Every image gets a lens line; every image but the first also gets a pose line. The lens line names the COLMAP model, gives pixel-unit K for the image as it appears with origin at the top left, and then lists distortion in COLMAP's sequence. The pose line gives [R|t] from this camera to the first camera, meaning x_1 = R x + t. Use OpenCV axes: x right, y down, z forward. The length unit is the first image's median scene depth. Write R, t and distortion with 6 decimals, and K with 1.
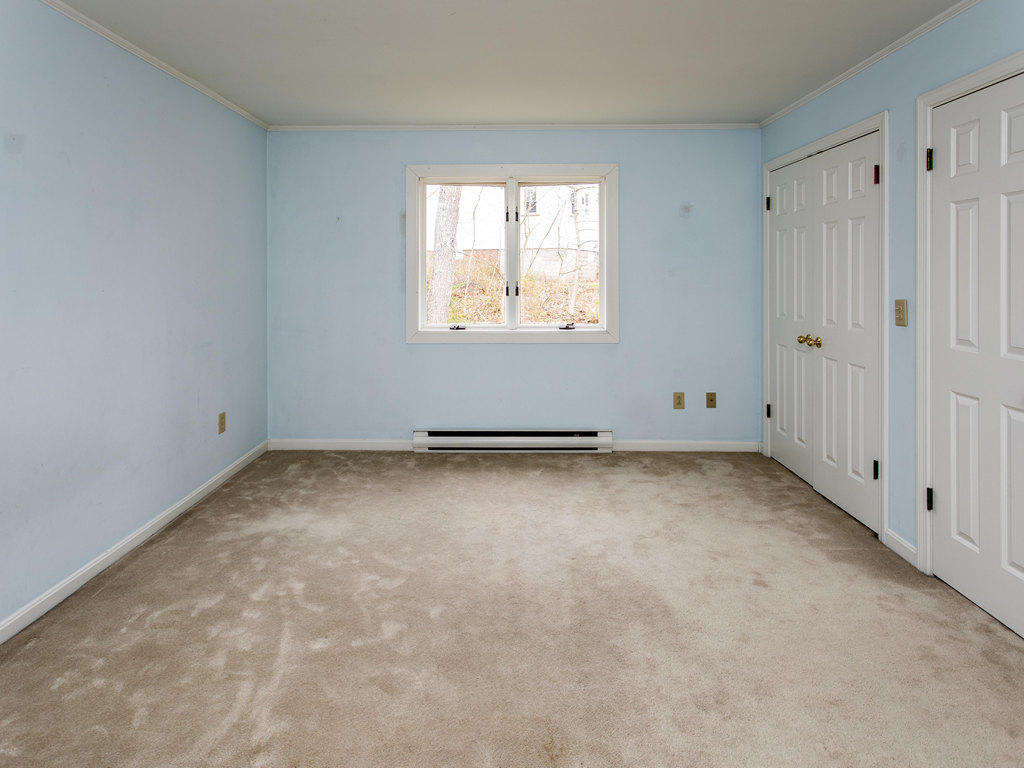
lens RADIAL K [[587.2, 0, 508.7], [0, 587.2, 365.1], [0, 0, 1]] dist [0.002061, 0.000856]
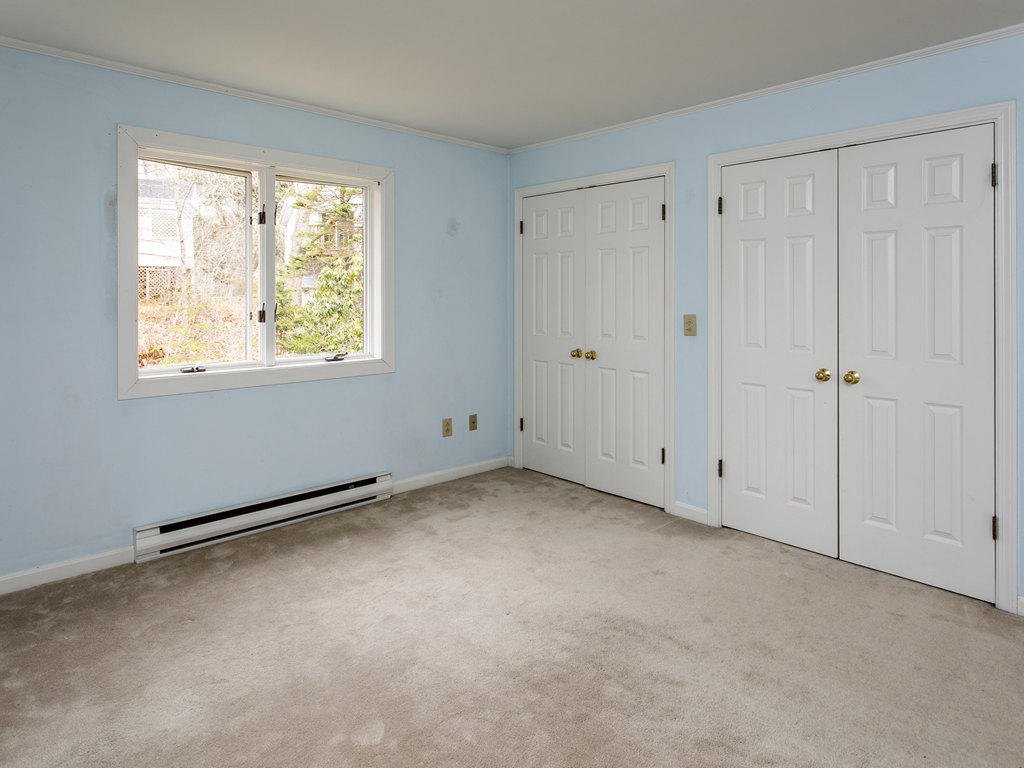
lens RADIAL K [[625.4, 0, 512.0], [0, 625.4, 384.0], [0, 0, 1]] dist [-0.004680, -0.000613]
pose [[0.710934, -0.095627, 0.696727, -0.352183], [0.107066, 0.993881, 0.027163, -0.027067], [-0.695061, 0.055284, 0.716822, 0.210008]]
